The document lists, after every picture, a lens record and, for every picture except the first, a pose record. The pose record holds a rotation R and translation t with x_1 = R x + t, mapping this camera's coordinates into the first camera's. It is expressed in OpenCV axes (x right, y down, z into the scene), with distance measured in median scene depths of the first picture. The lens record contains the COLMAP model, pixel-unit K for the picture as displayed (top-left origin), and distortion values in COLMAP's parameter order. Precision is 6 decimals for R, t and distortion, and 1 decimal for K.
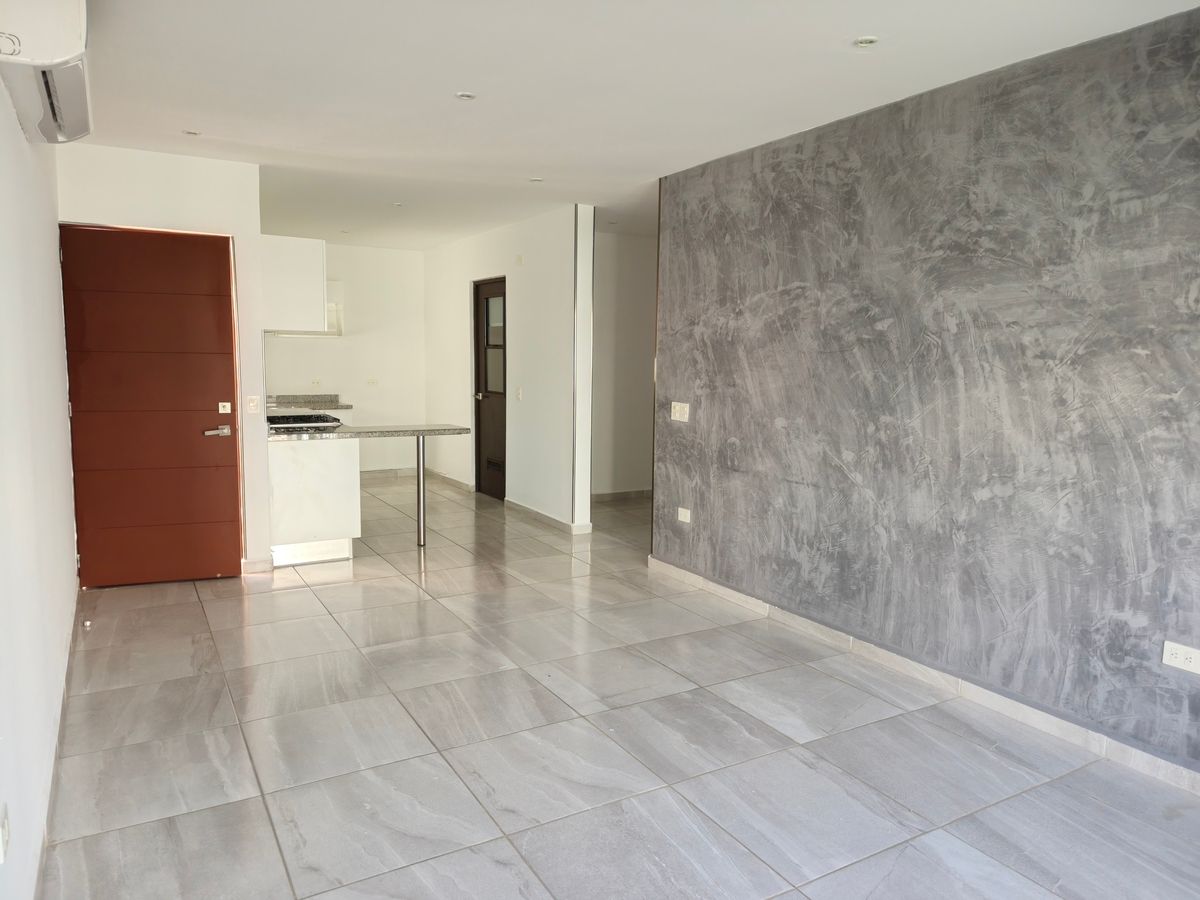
lens RADIAL K [[809.3, 0, 594.8], [0, 809.3, 447.0], [0, 0, 1]] dist [0.042321, -0.038919]
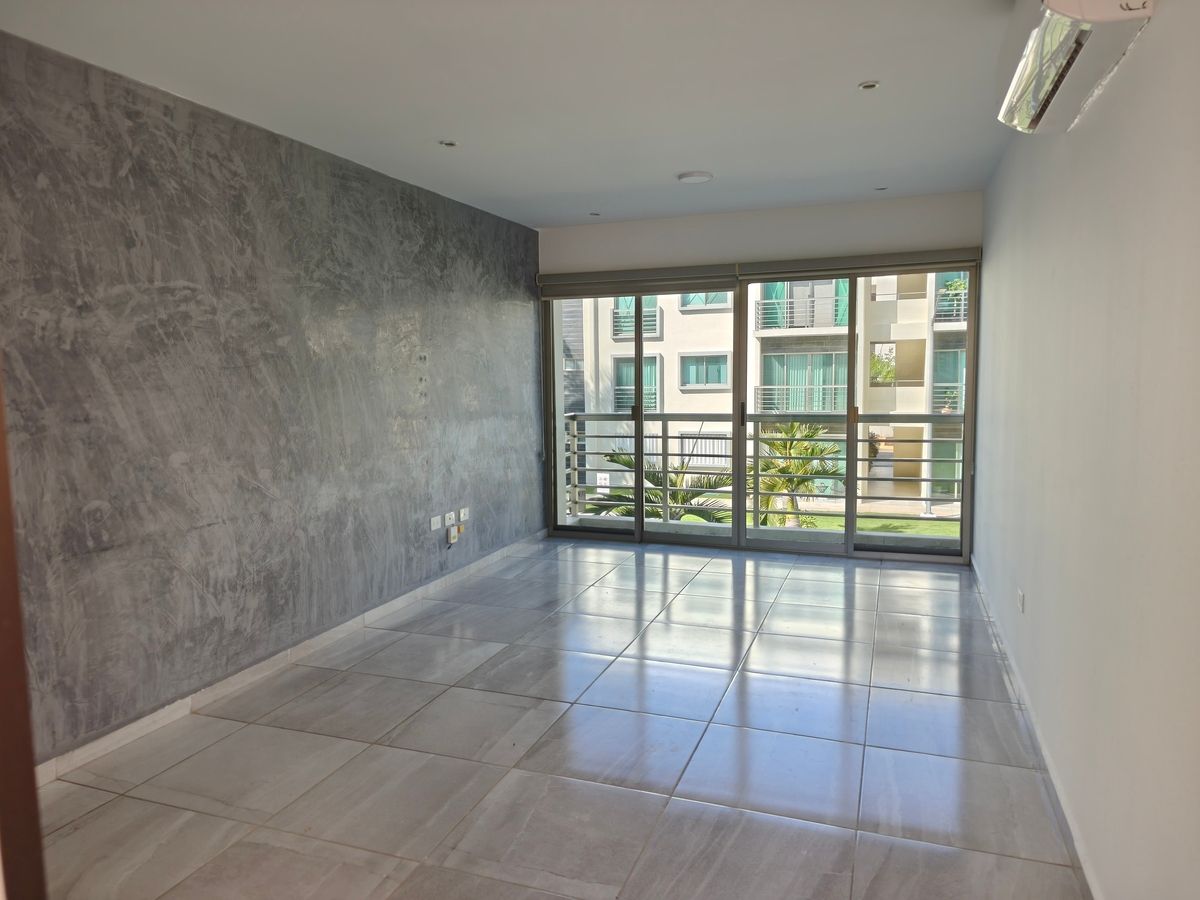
lens RADIAL K [[809.3, 0, 594.8], [0, 809.3, 447.0], [0, 0, 1]] dist [0.042321, -0.038919]
pose [[-0.634261, -0.079627, 0.769007, -0.646228], [0.091999, 0.979841, 0.177337, -0.148251], [-0.767625, 0.183226, -0.614150, 1.219355]]
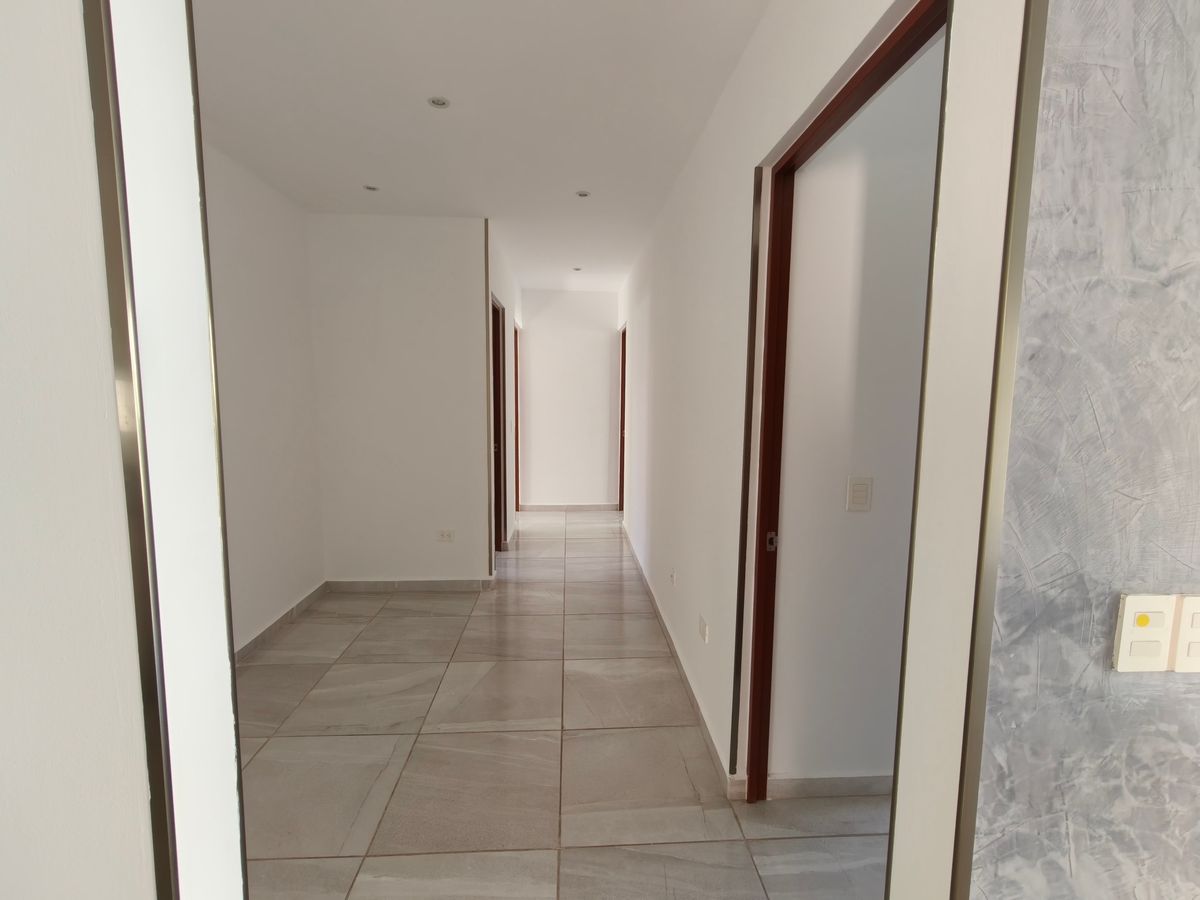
lens RADIAL K [[537.4, 0, 600.0], [0, 537.4, 450.0], [0, 0, 1]] dist [0.000357, -0.000363]
pose [[0.452541, -0.107718, 0.885214, -0.118533], [0.098136, 0.992664, 0.070624, -0.149221], [-0.886327, 0.054912, 0.459793, 1.312478]]
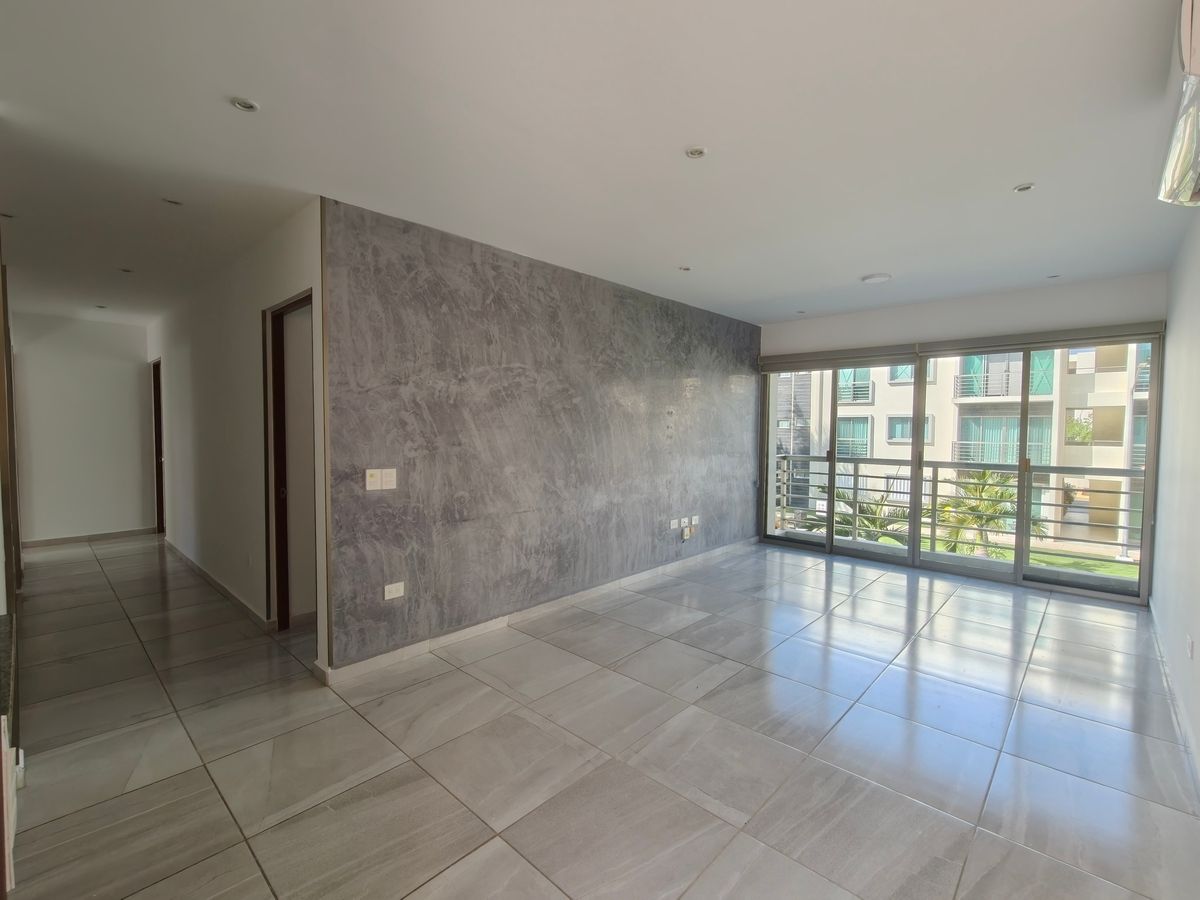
lens RADIAL K [[537.4, 0, 600.0], [0, 537.4, 450.0], [0, 0, 1]] dist [0.000357, -0.000363]
pose [[-0.288524, -0.061352, 0.955505, -0.647942], [0.097342, 0.990895, 0.093018, -0.131466], [-0.952512, 0.119848, -0.279924, 1.142397]]
